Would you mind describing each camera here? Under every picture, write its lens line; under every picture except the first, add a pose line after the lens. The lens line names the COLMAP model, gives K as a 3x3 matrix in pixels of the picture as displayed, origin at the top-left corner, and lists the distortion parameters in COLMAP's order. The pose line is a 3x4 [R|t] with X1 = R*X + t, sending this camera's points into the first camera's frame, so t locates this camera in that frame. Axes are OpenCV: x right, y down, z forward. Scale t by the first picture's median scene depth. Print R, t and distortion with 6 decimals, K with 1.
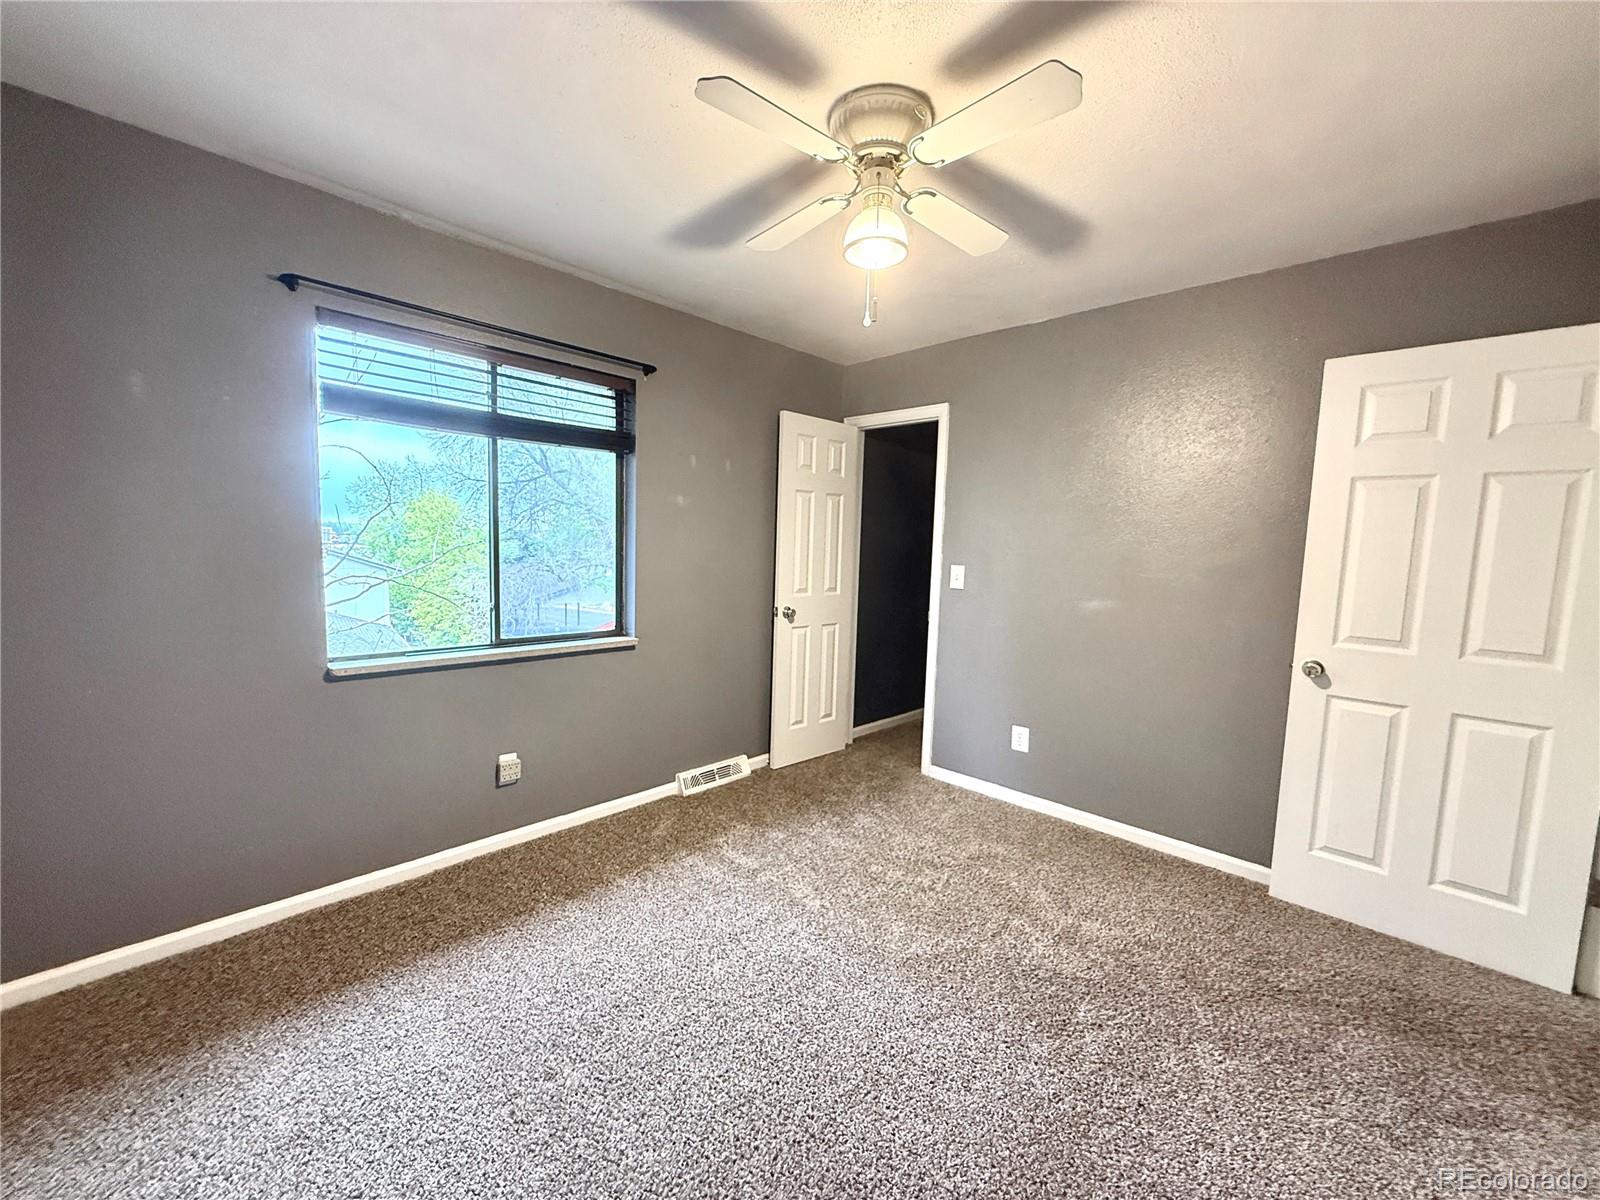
lens RADIAL K [[639.8, 0, 800.2], [0, 639.8, 600.2], [0, 0, 1]] dist [-0.002861, 0.001674]
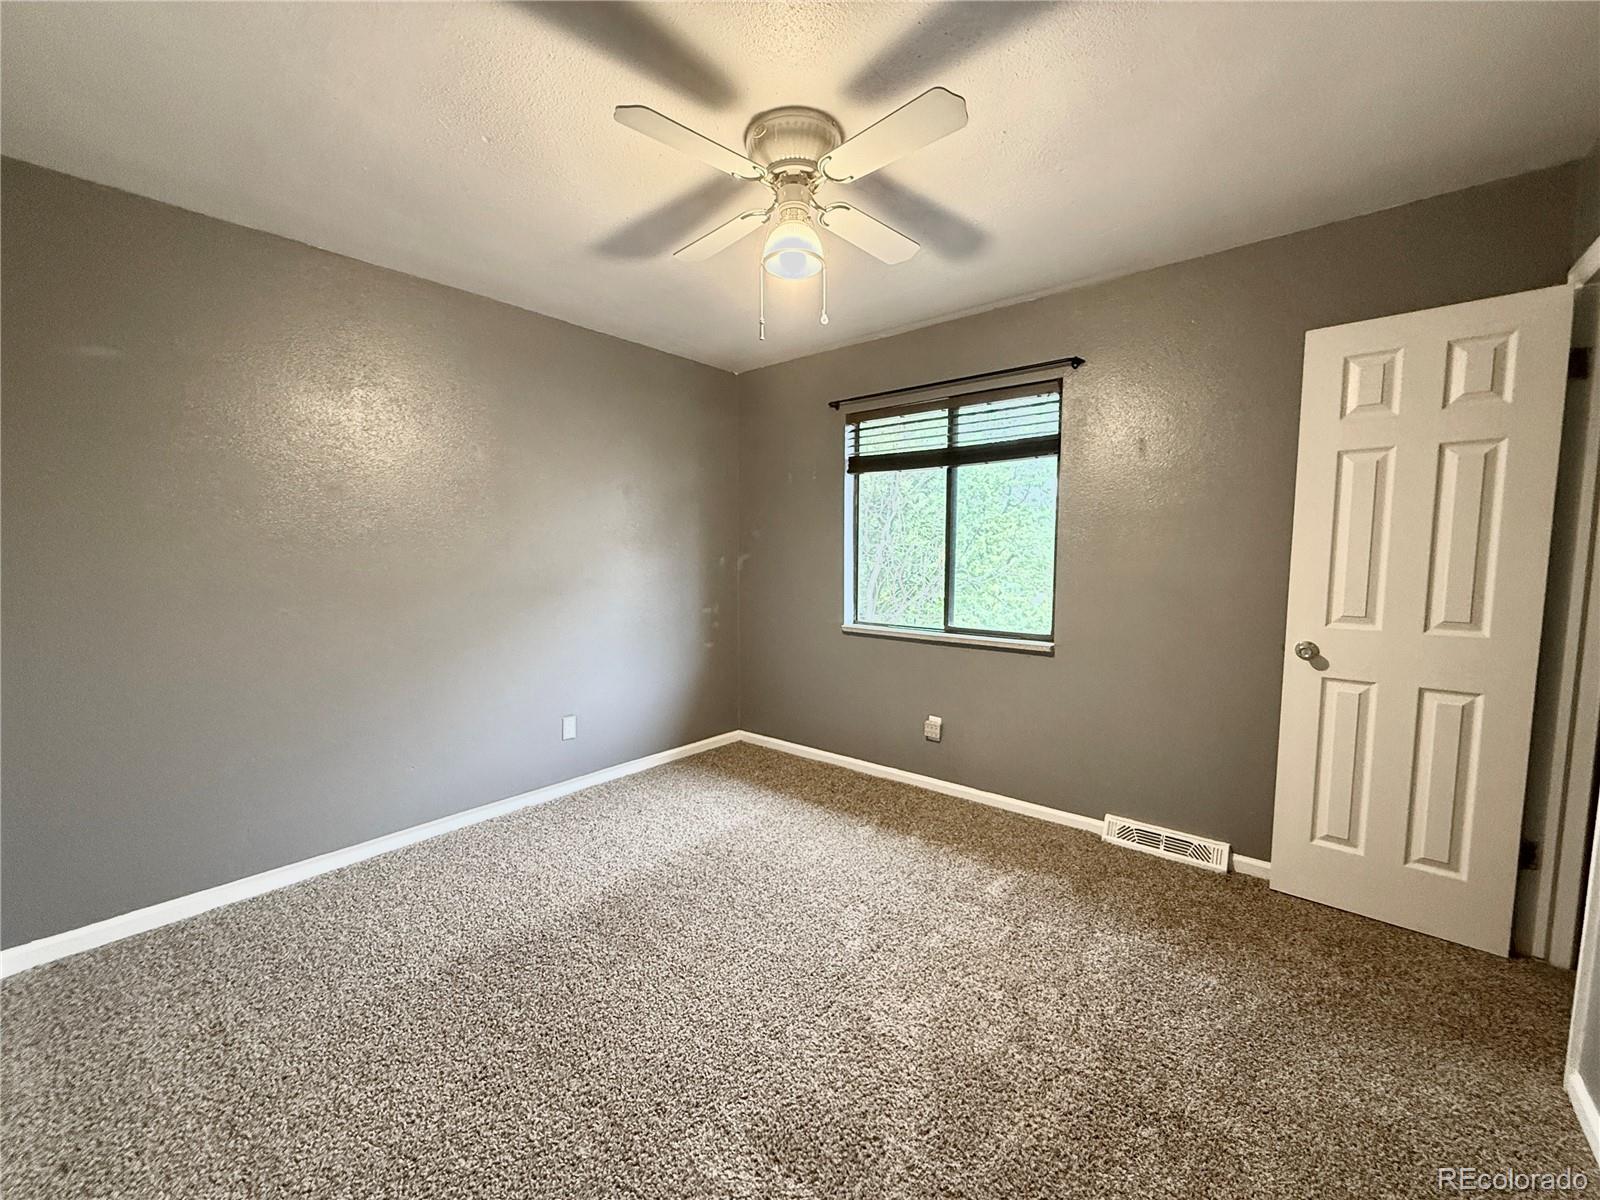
lens RADIAL K [[639.8, 0, 800.4], [0, 639.8, 604.8], [0, 0, 1]] dist [-0.002861, 0.001674]
pose [[0.073194, 0.058832, -0.995581, 0.736284], [-0.085238, 0.994975, 0.052530, -0.022566], [0.993669, 0.081016, 0.077841, 0.594006]]
